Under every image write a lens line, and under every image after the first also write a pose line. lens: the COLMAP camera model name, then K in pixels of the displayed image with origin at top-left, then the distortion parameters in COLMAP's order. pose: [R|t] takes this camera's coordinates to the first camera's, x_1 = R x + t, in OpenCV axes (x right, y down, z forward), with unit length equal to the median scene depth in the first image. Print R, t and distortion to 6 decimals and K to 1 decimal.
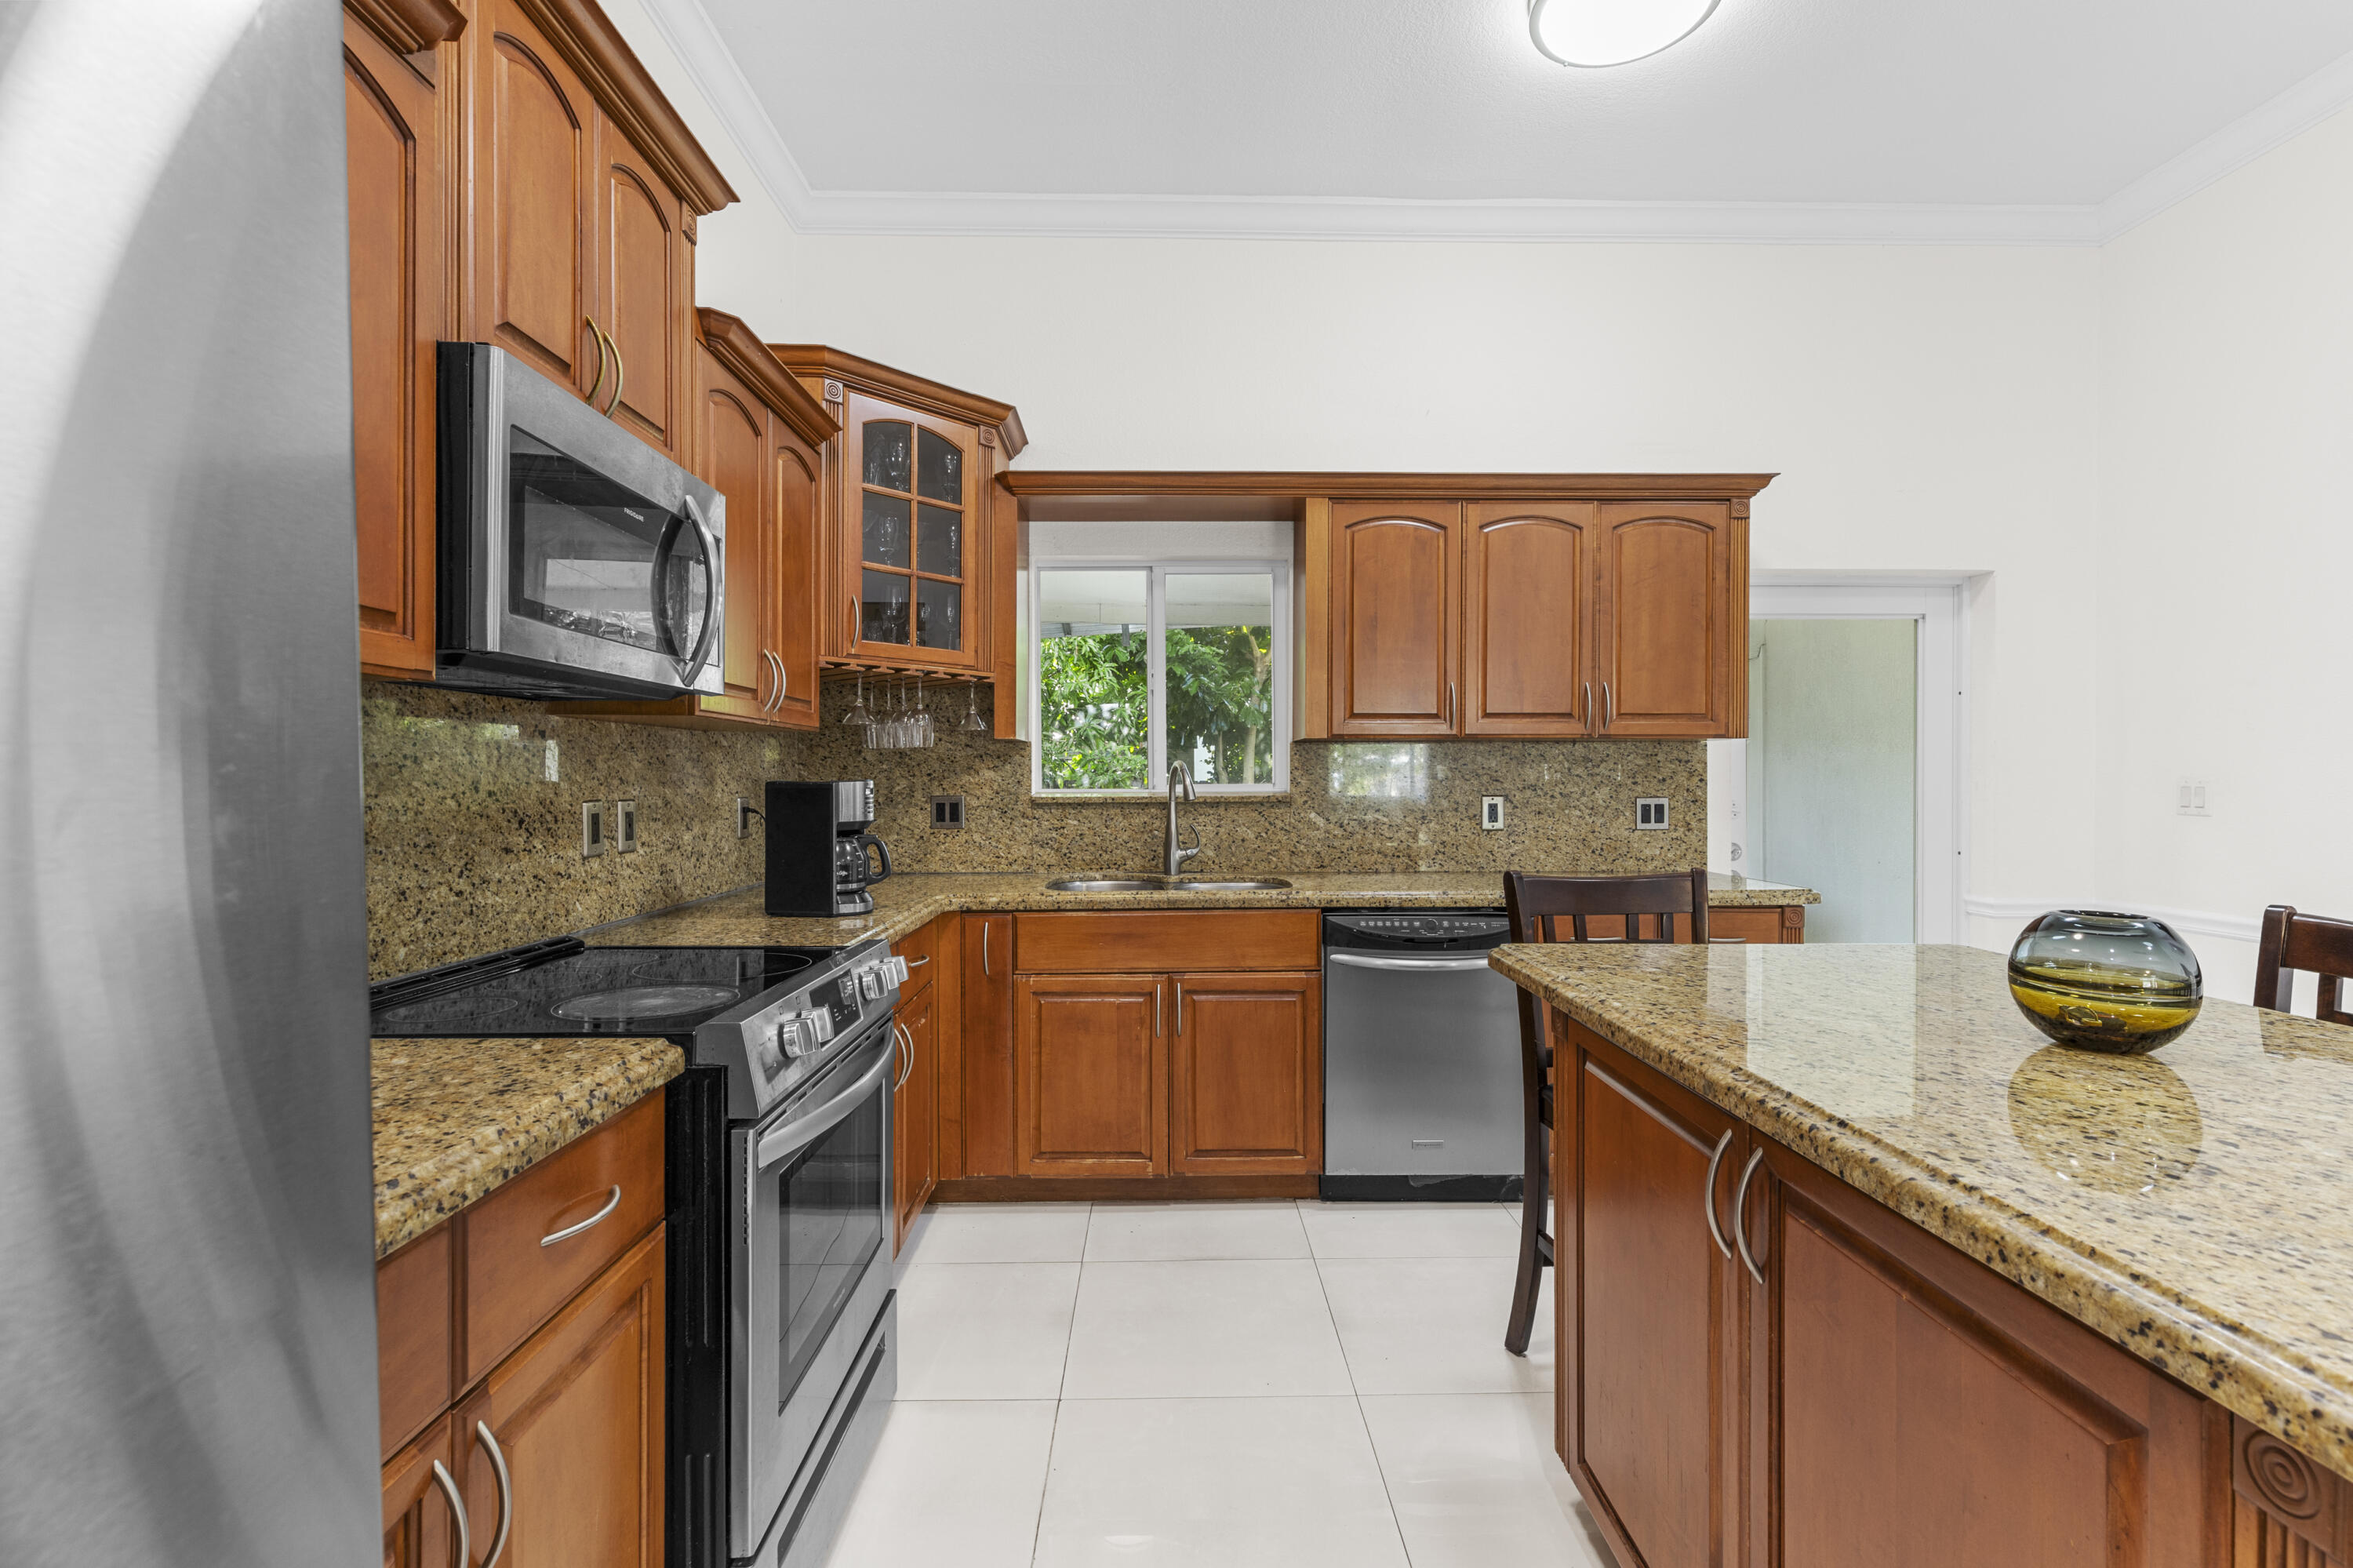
lens RADIAL K [[1052.0, 0, 1177.4], [0, 1052.0, 778.7], [0, 0, 1]] dist [0.002265, 0.000120]
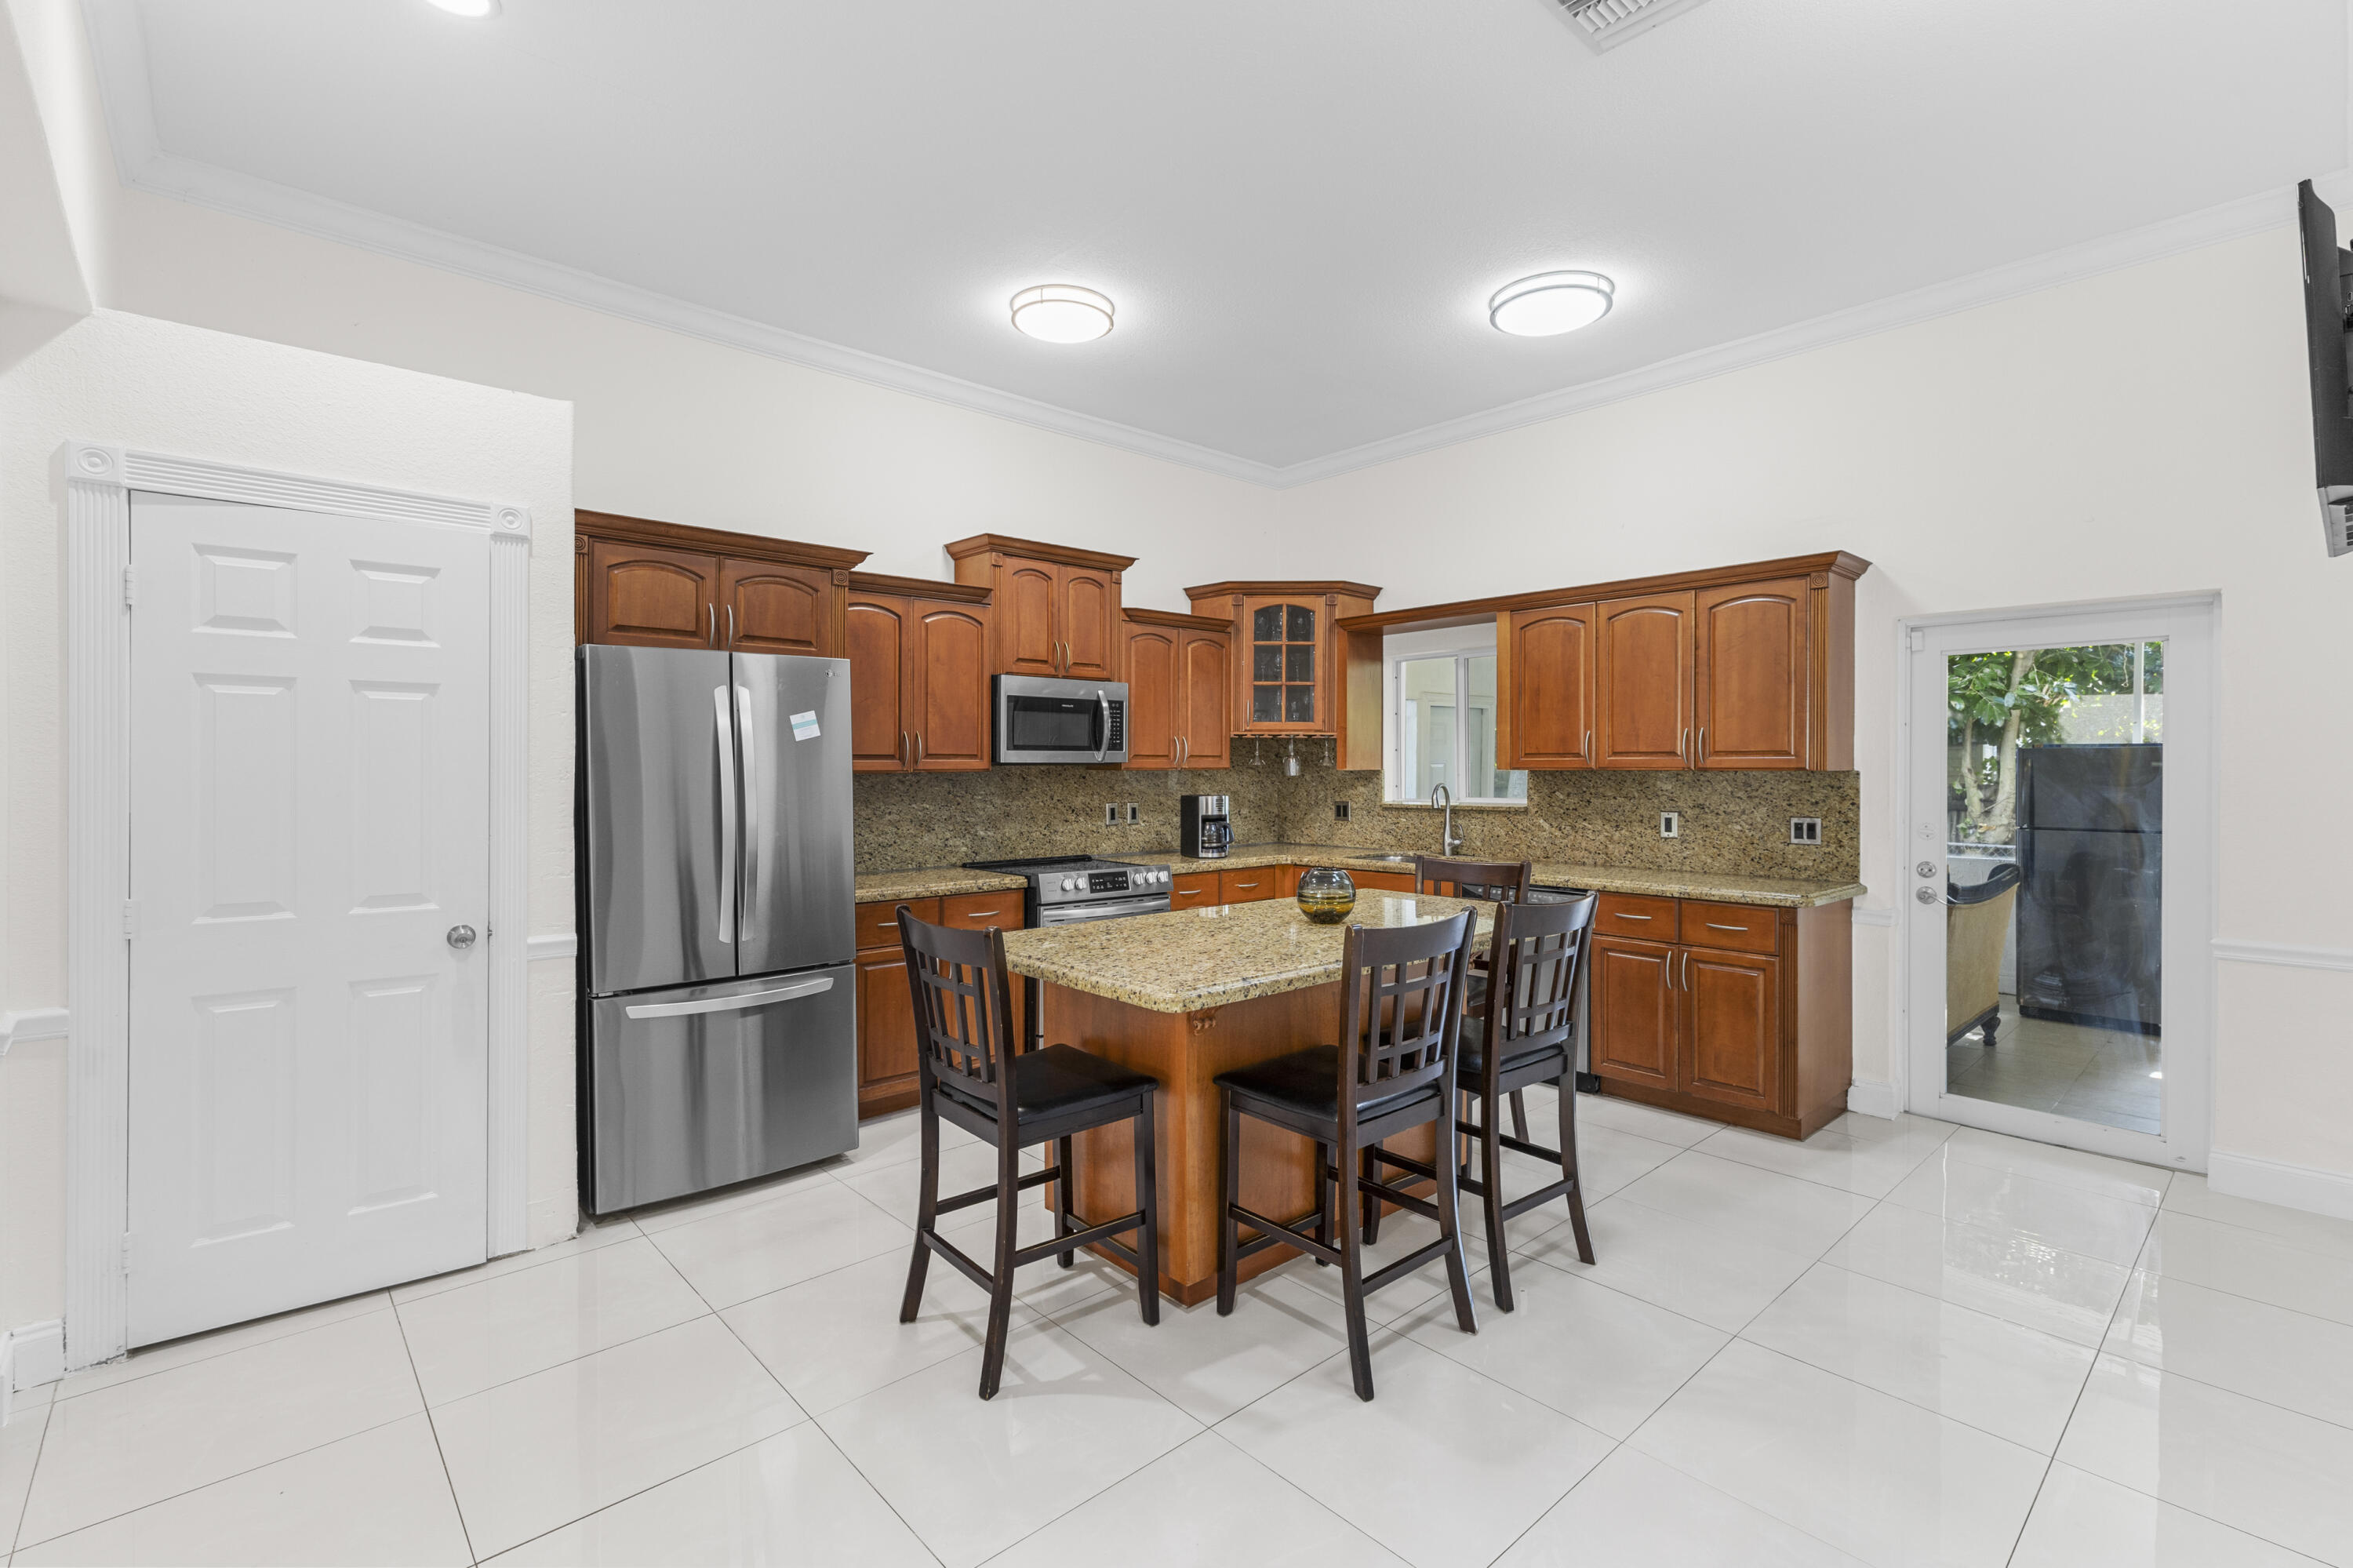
lens RADIAL K [[1052.0, 0, 1177.4], [0, 1052.0, 778.7], [0, 0, 1]] dist [0.002265, 0.000120]
pose [[0.657908, 0.008185, -0.753054, 0.961879], [0.000108, 0.999940, 0.010962, -0.042624], [0.753098, -0.007293, 0.657868, -0.348654]]
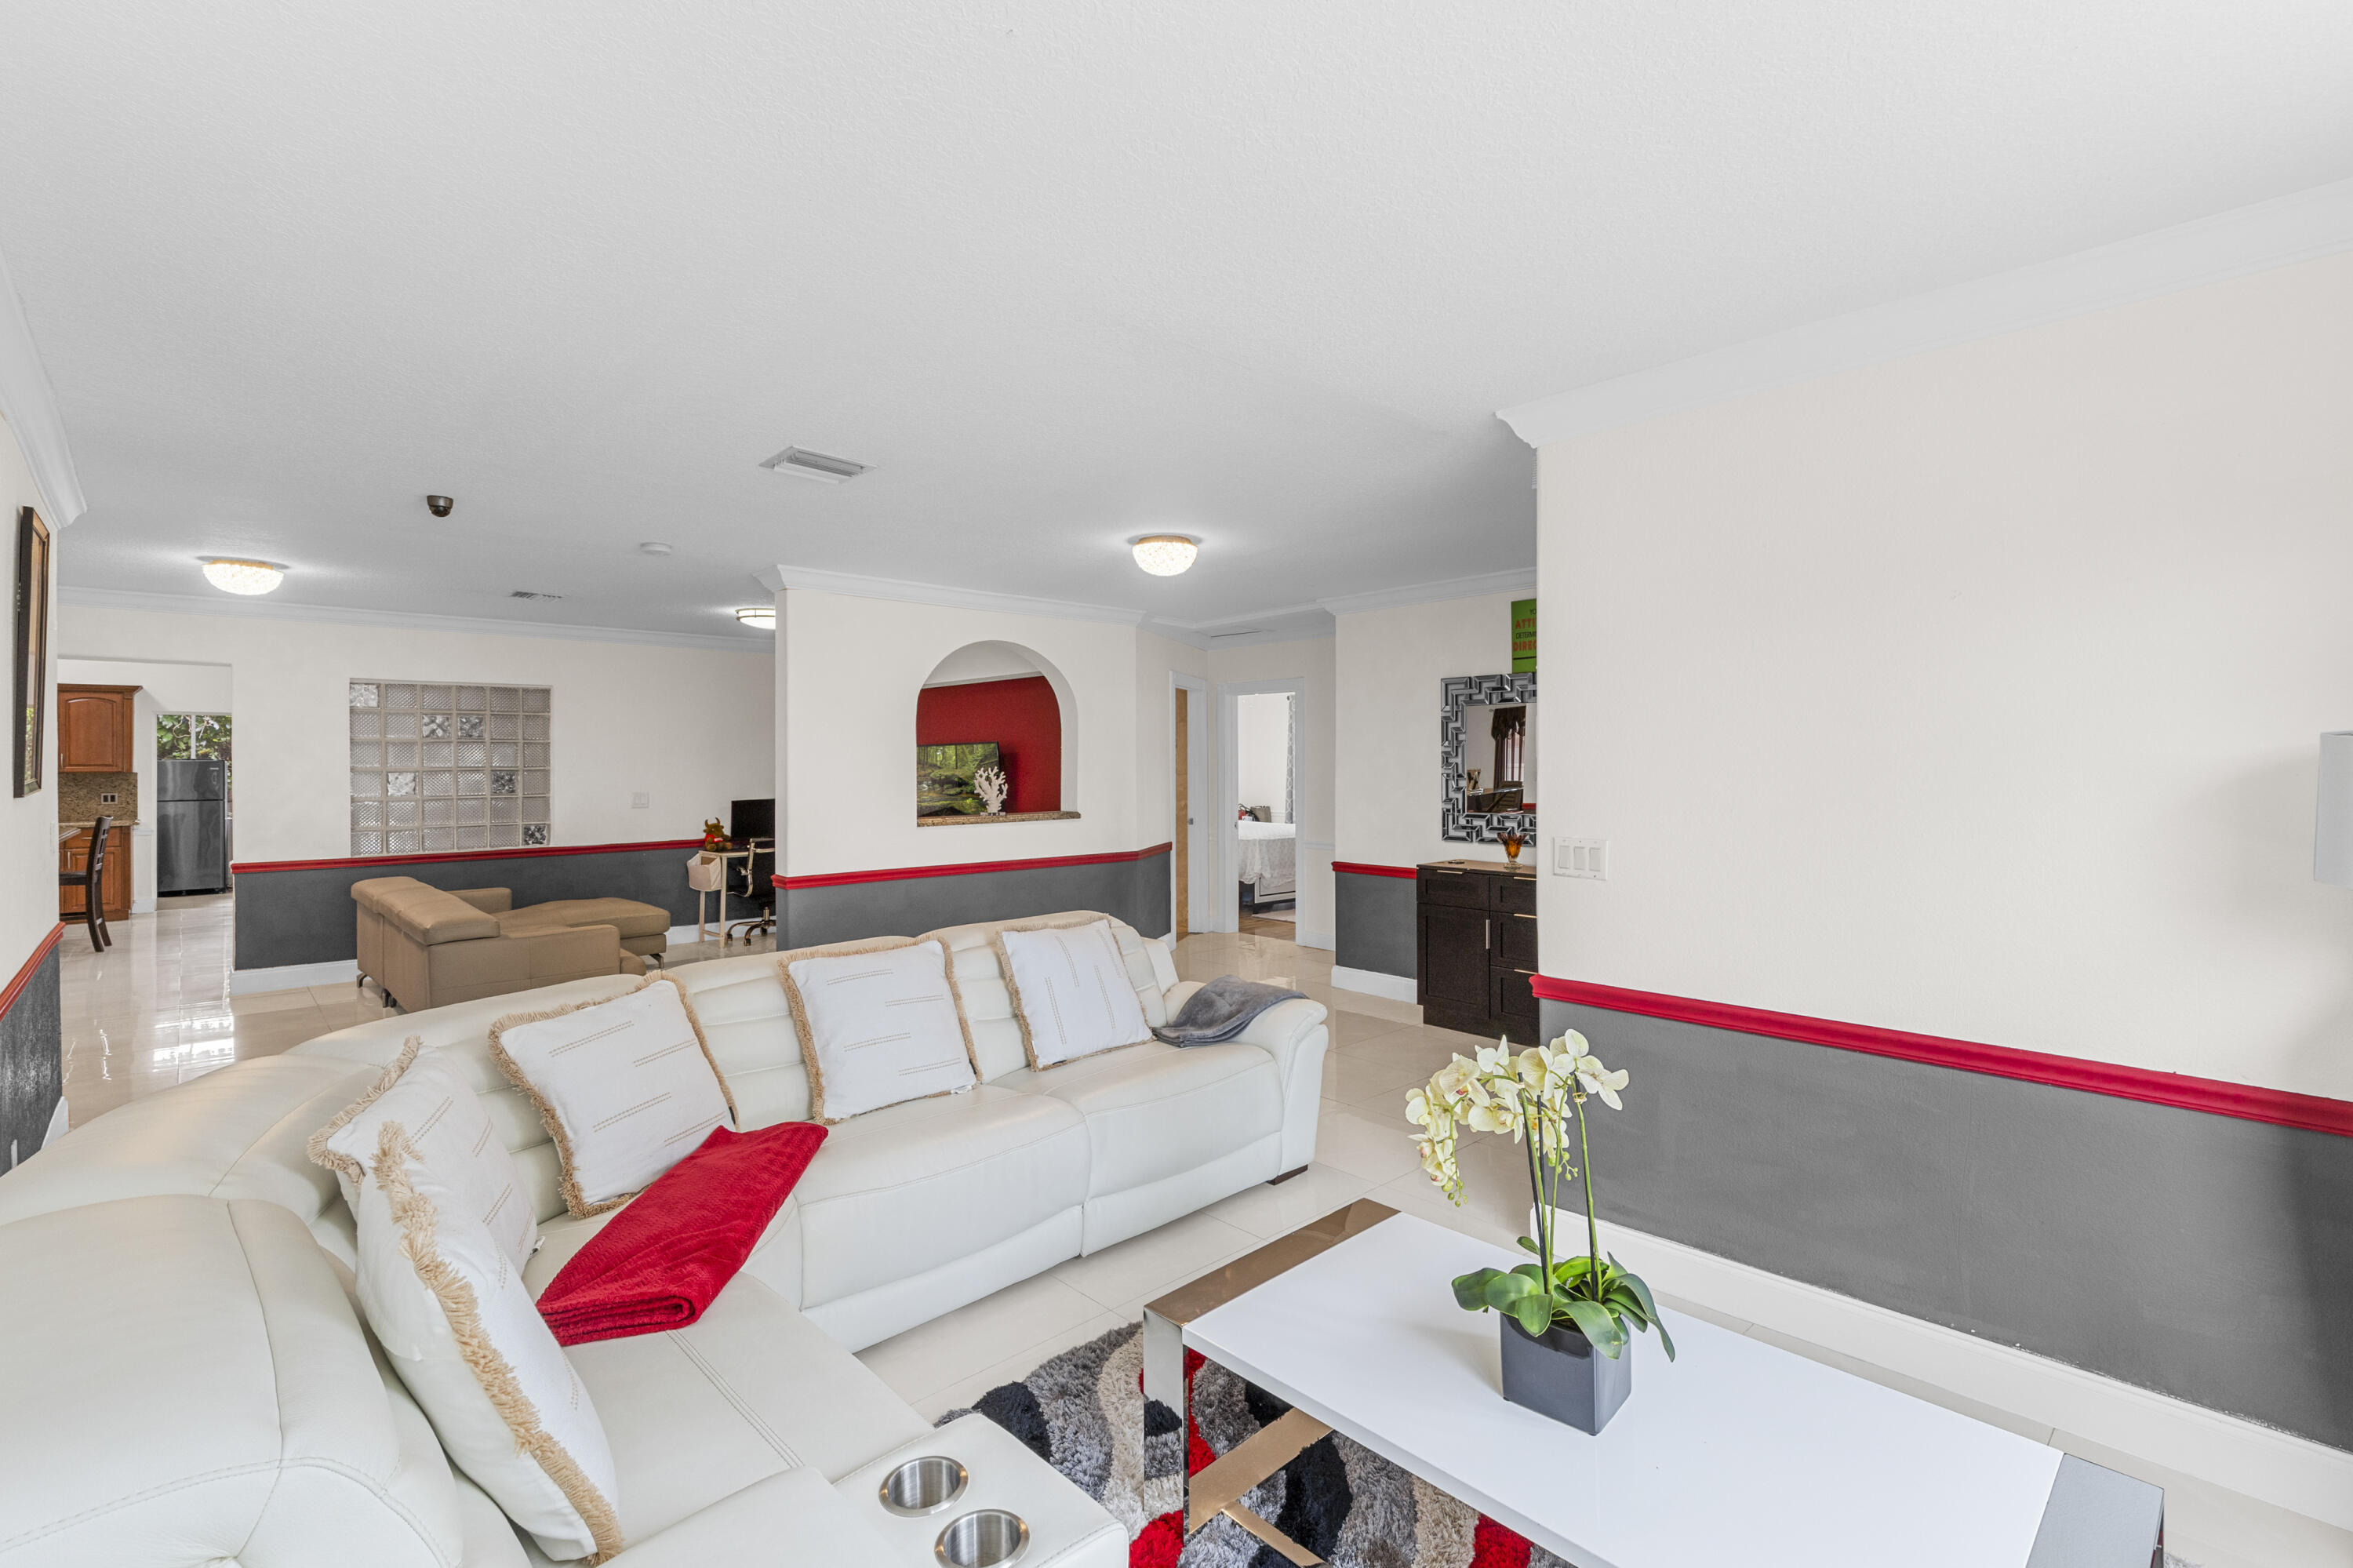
lens RADIAL K [[1052.0, 0, 1177.4], [0, 1052.0, 778.7], [0, 0, 1]] dist [0.002265, 0.000120]
pose [[0.738705, -0.001653, 0.674027, 0.717833], [-0.000447, 0.999996, 0.002943, -0.031447], [-0.674028, -0.002476, 0.738701, -3.222035]]
